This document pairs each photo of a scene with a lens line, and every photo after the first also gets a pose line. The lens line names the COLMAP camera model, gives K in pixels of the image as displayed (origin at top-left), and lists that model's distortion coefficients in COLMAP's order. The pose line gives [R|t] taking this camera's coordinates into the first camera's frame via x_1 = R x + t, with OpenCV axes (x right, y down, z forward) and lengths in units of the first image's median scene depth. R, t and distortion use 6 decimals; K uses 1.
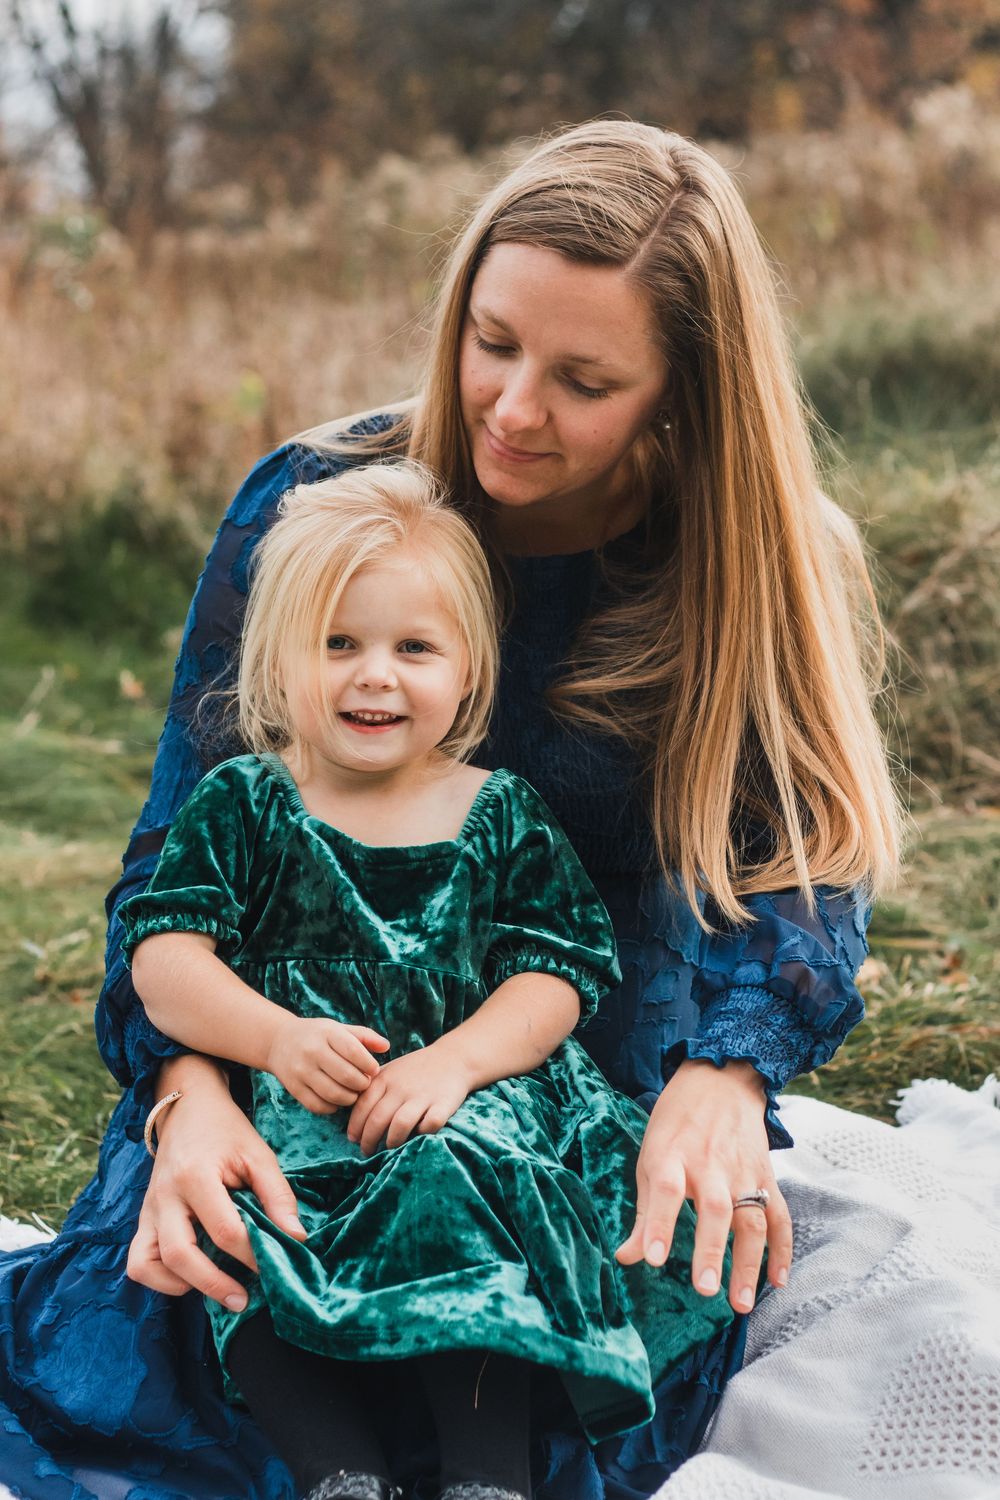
lens RADIAL K [[4360.6, 0, 478.1], [0, 4360.6, 748.1], [0, 0, 1]] dist [0.275733, -3.414958]
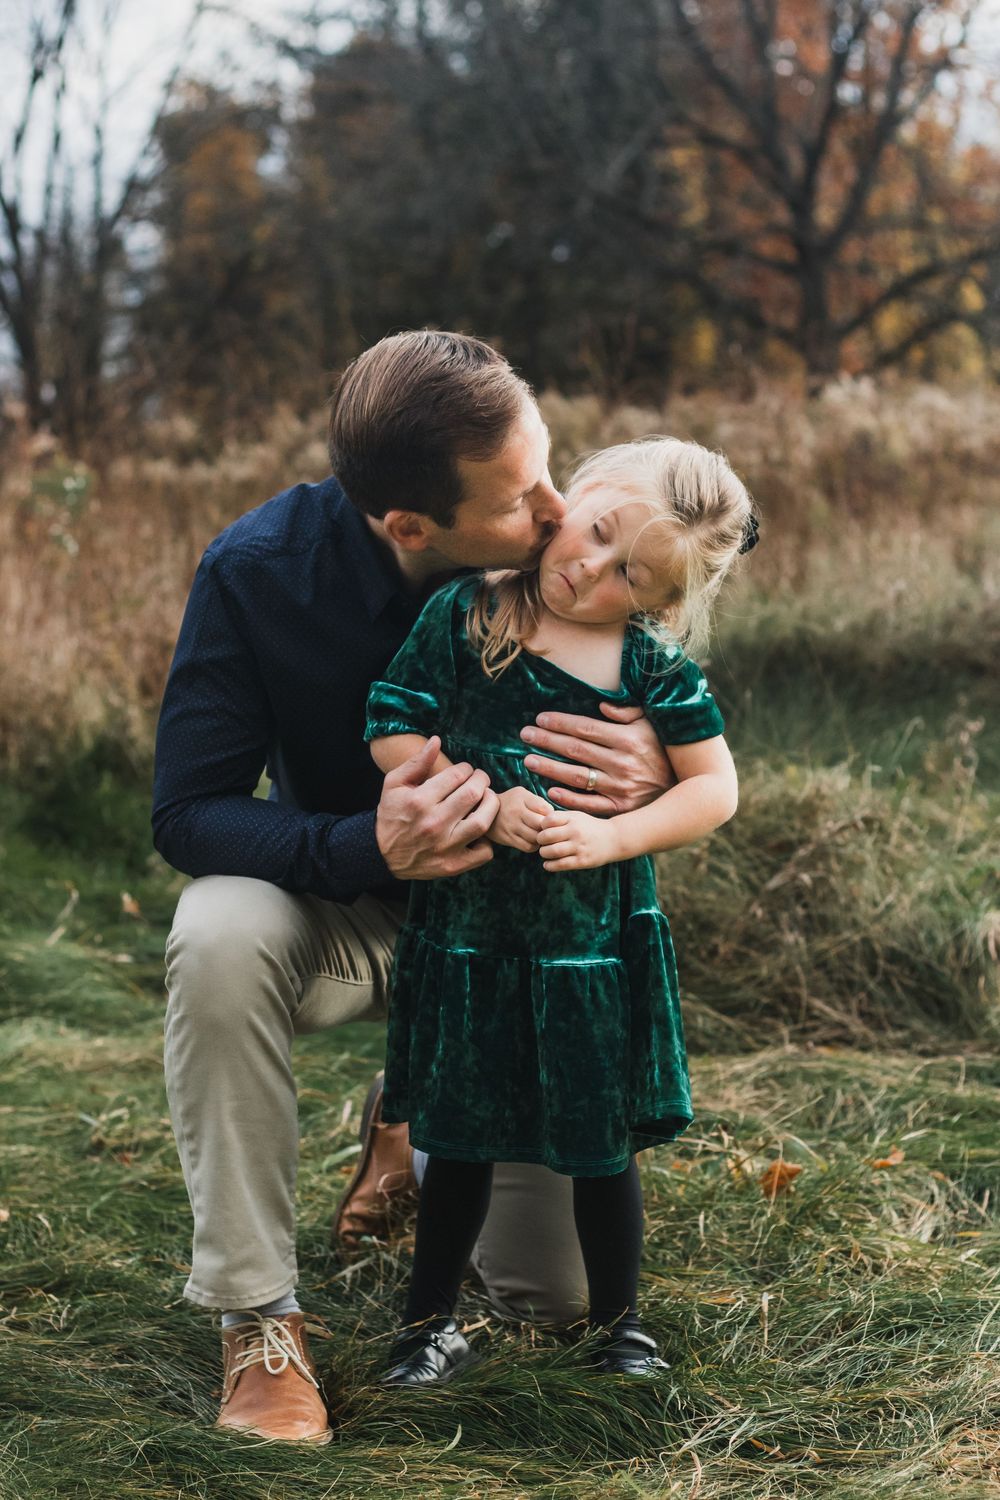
lens RADIAL K [[4360.6, 0, 478.1], [0, 4360.6, 748.1], [0, 0, 1]] dist [0.275733, -3.414958]
pose [[0.998411, 0.051705, 0.022428, -0.019180], [-0.050638, 0.997667, -0.045777, -0.010213], [-0.024743, 0.044569, 0.998700, -0.294142]]
